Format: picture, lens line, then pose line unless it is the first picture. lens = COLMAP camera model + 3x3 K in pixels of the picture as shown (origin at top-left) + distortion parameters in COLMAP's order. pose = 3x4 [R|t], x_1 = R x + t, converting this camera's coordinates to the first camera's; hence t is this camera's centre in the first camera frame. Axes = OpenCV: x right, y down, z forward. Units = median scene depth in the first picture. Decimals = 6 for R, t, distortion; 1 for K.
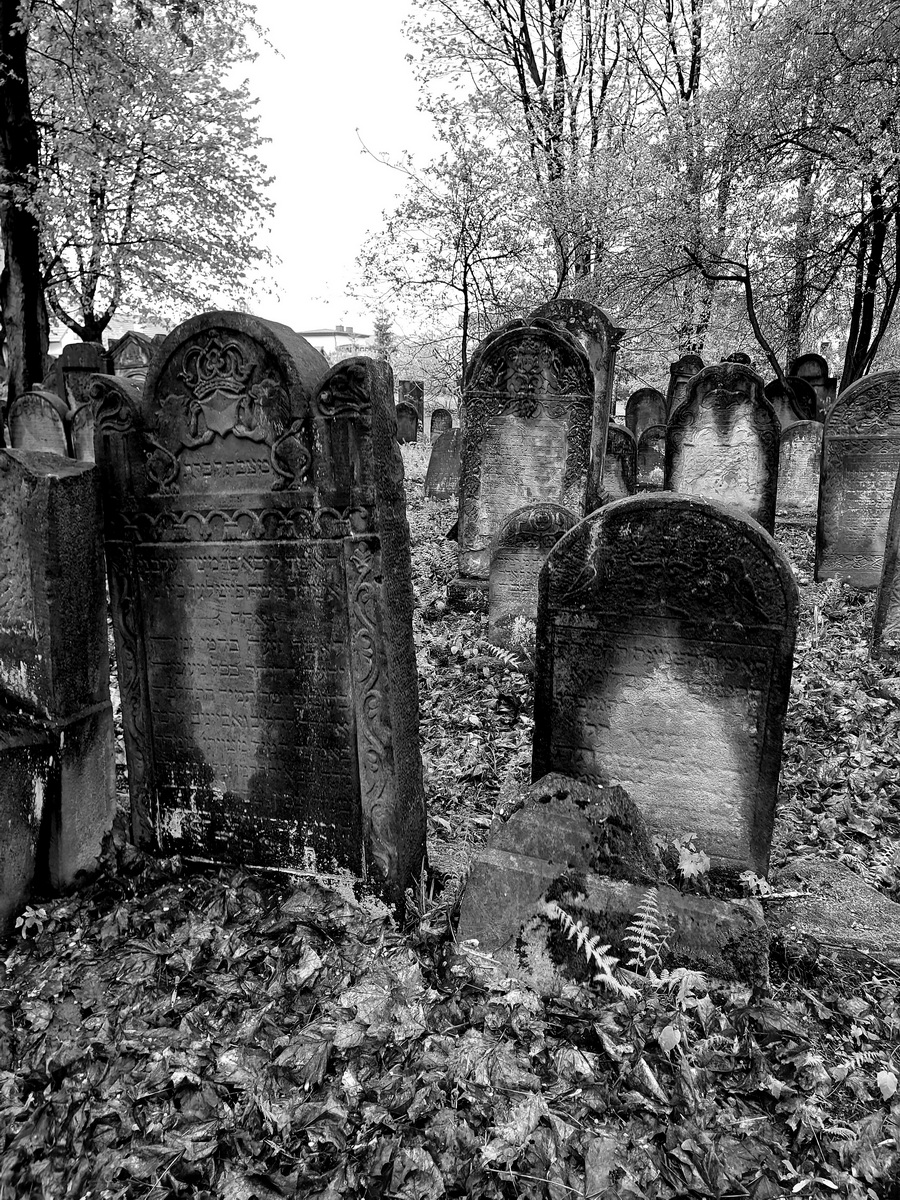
lens RADIAL K [[863.5, 0, 450.0], [0, 863.5, 600.0], [0, 0, 1]] dist [0.087097, -0.091884]
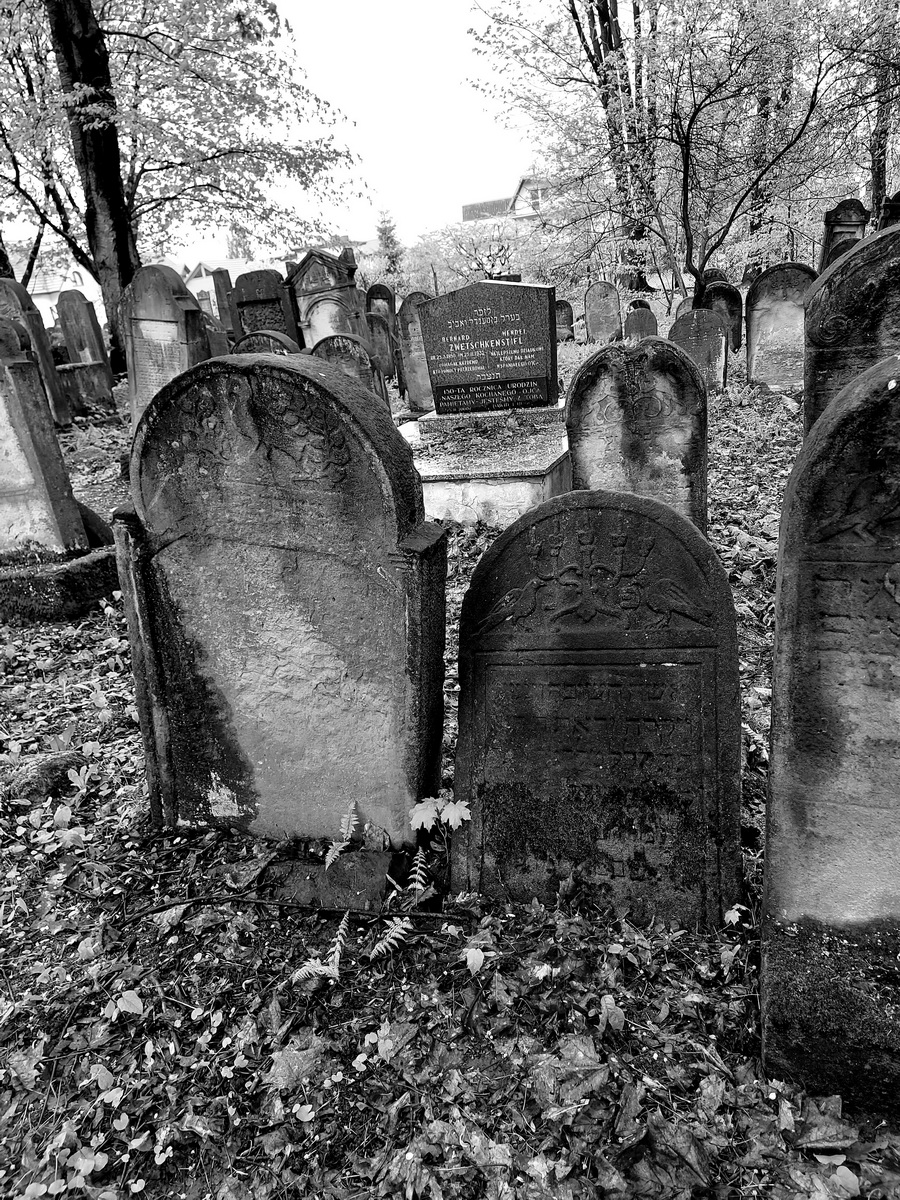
lens RADIAL K [[858.1, 0, 448.7], [0, 858.1, 593.7], [0, 0, 1]] dist [0.096186, -0.093505]
pose [[0.992168, -0.119656, -0.035862, -1.180751], [0.122633, 0.987659, 0.097423, -0.163528], [0.023762, -0.101057, 0.994597, 0.469476]]
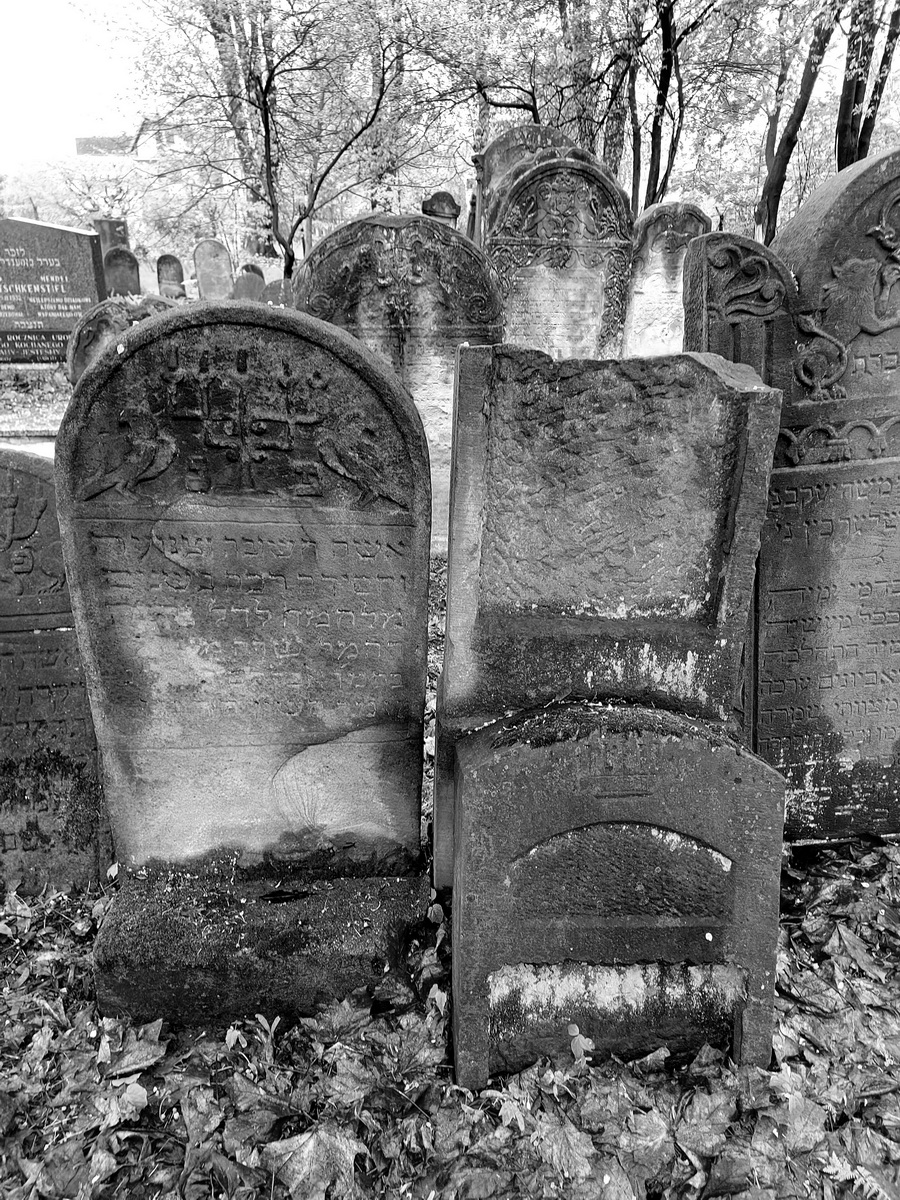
lens RADIAL K [[863.5, 0, 450.0], [0, 863.5, 600.0], [0, 0, 1]] dist [0.087097, -0.091884]
pose [[0.928353, -0.157157, 0.336843, -0.856562], [0.100019, 0.978415, 0.180831, -0.115803], [-0.357991, -0.134184, 0.924033, 0.382160]]
